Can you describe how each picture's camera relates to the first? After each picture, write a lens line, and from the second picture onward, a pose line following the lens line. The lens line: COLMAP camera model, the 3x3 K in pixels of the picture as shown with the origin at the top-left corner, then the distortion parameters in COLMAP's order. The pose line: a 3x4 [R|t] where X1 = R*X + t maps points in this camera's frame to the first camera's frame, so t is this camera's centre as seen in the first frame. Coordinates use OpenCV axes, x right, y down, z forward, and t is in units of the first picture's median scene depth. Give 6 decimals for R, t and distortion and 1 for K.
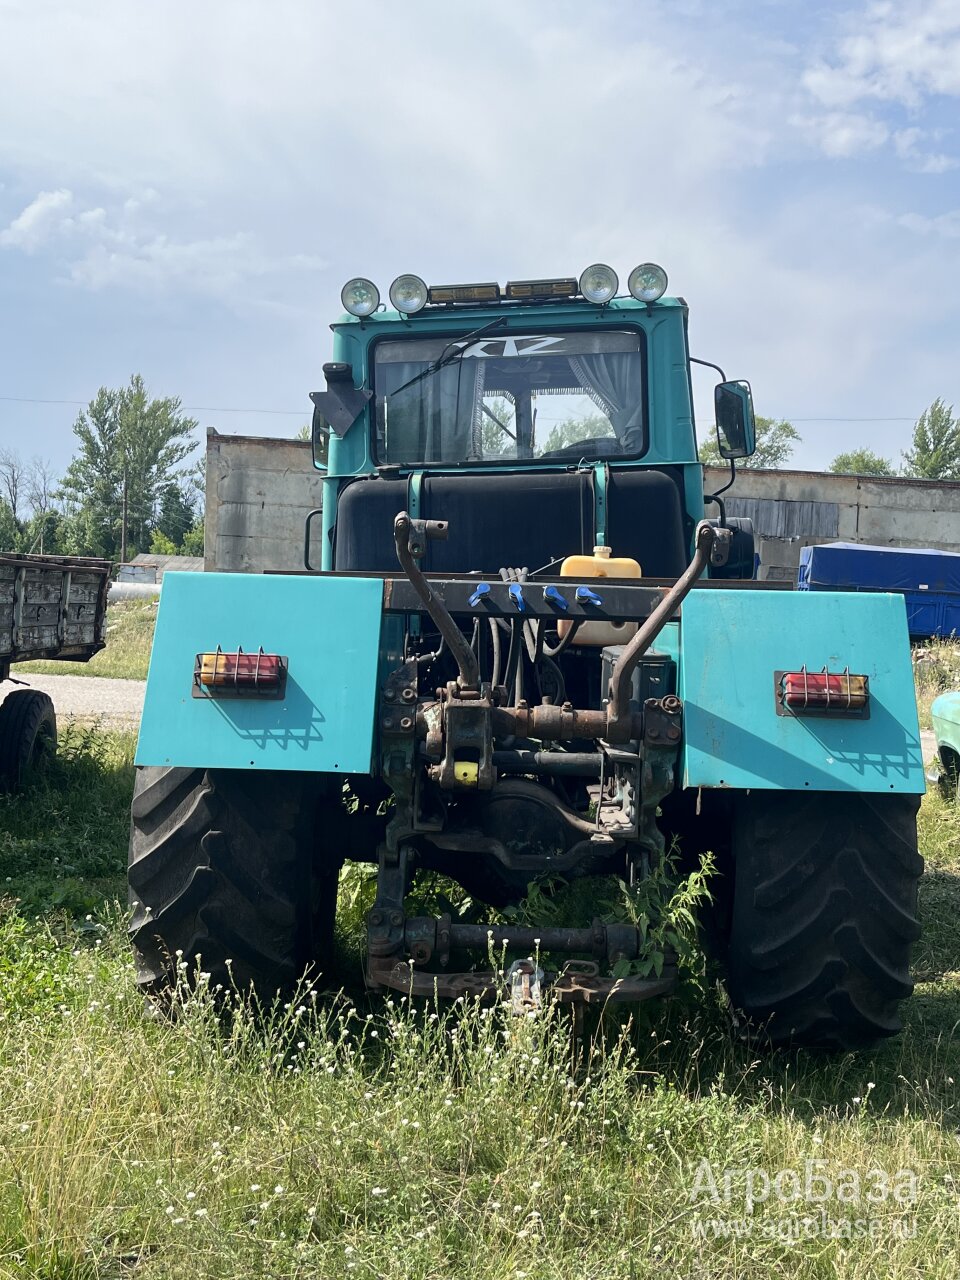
lens RADIAL K [[1482.2, 0, 479.0], [0, 1482.2, 652.2], [0, 0, 1]] dist [0.045663, 0.000000]
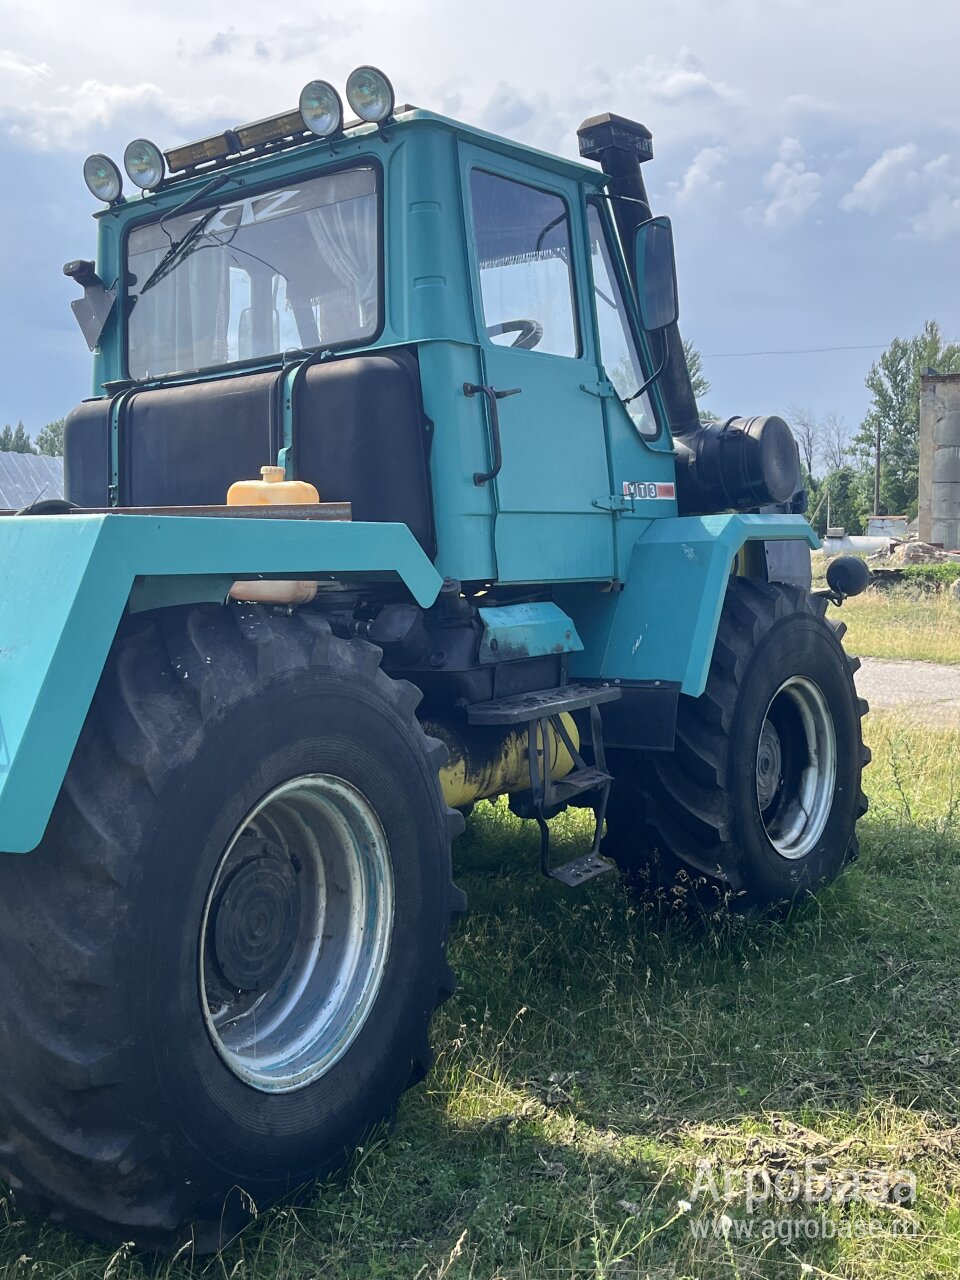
lens RADIAL K [[1482.2, 0, 483.7], [0, 1482.2, 642.0], [0, 0, 1]] dist [0.045663, 0.000000]
pose [[0.861230, 0.002582, -0.508209, 0.514979], [0.009123, 0.999747, 0.020540, 0.001381], [0.508134, -0.022326, 0.860989, 0.393809]]
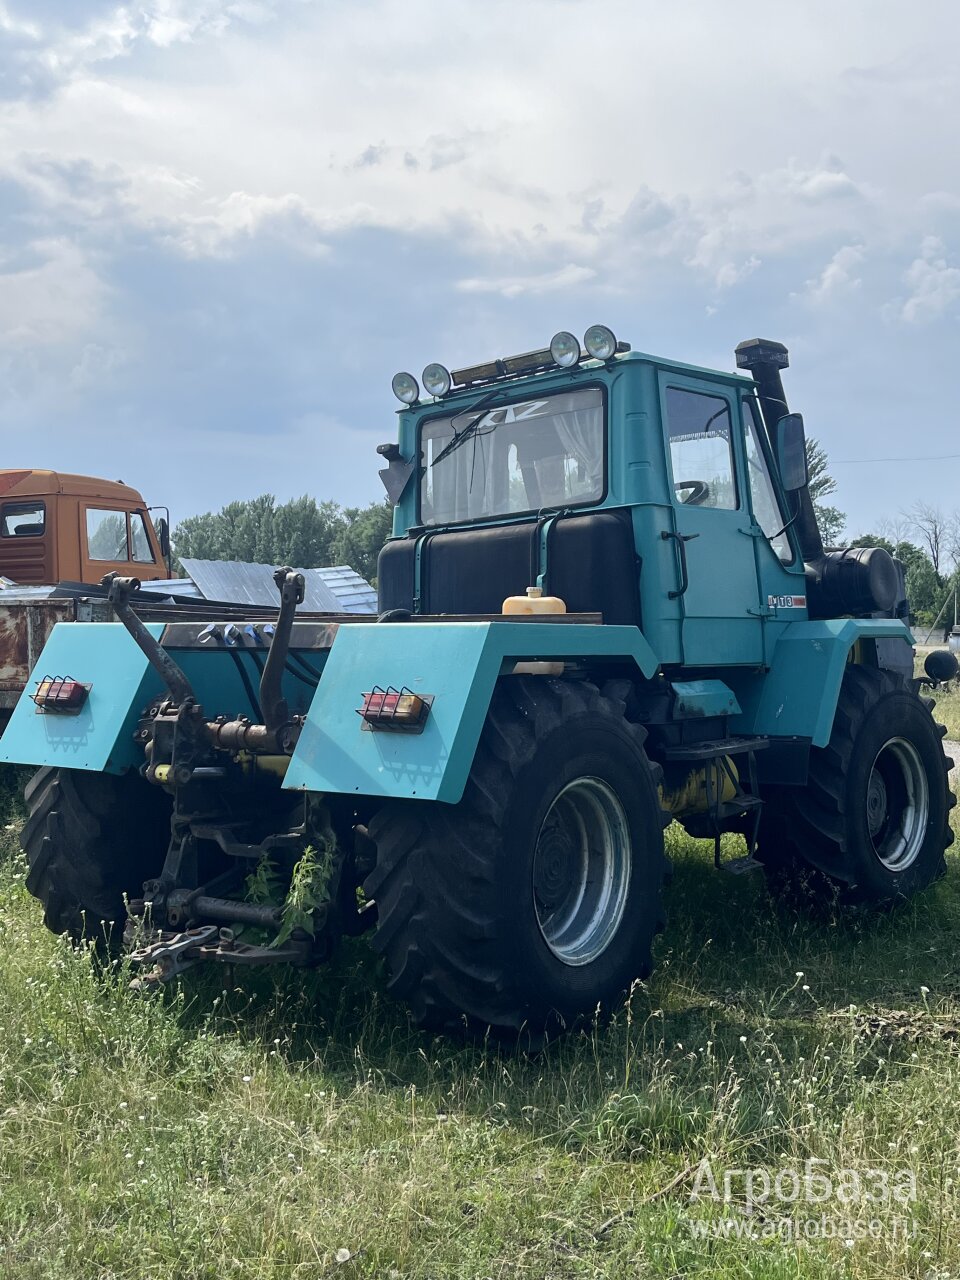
lens RADIAL K [[1482.2, 0, 477.9], [0, 1482.2, 635.1], [0, 0, 1]] dist [0.045663, 0.000000]
pose [[0.815233, -0.028327, -0.578440, 0.646272], [0.000270, 0.998822, -0.048533, 0.016826], [0.579133, 0.039410, 0.814280, 0.073361]]
